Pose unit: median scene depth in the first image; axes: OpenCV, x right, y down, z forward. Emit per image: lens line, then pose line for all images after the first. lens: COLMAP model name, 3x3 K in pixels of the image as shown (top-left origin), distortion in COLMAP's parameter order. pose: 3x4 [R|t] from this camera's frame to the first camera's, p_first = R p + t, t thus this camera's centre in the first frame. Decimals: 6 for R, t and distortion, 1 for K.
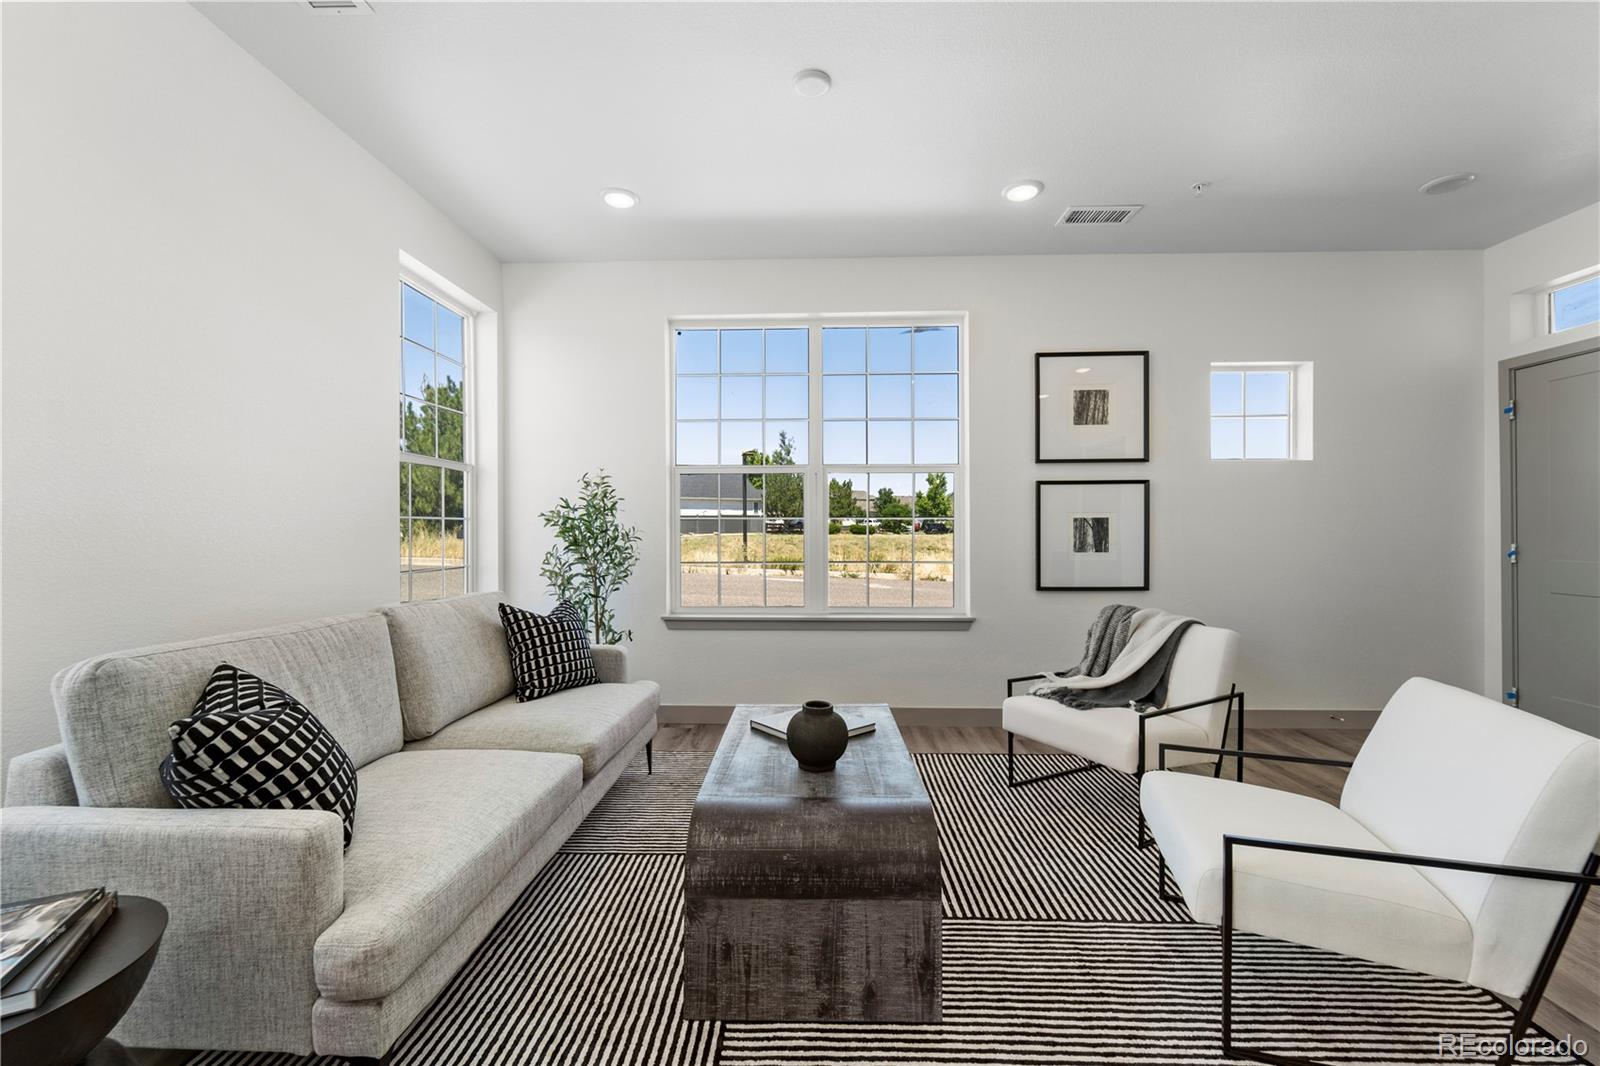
lens RADIAL K [[658.3, 0, 798.9], [0, 658.3, 527.3], [0, 0, 1]] dist [0.002375, -0.000160]
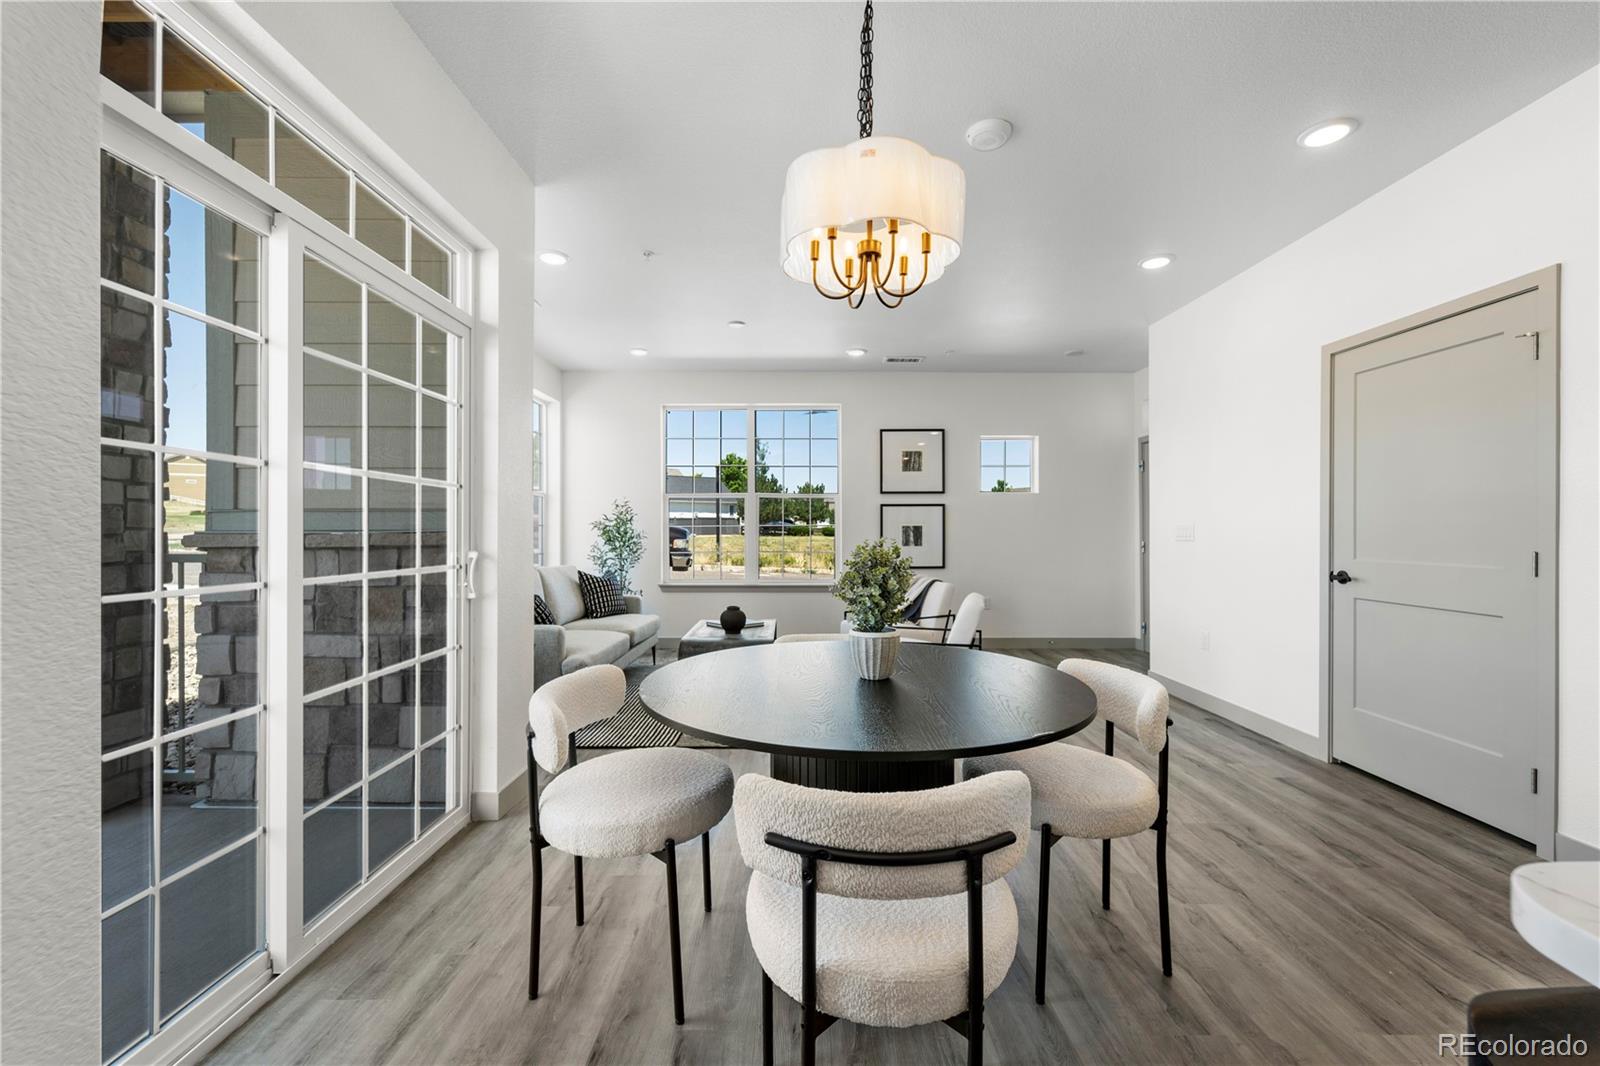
lens RADIAL K [[658.3, 0, 798.9], [0, 658.3, 527.3], [0, 0, 1]] dist [0.002375, -0.000160]
pose [[0.999379, 0.003032, 0.035107, 0.090813], [-0.002936, 0.999992, -0.002794, -0.005338], [-0.035115, 0.002689, 0.999380, -0.695110]]
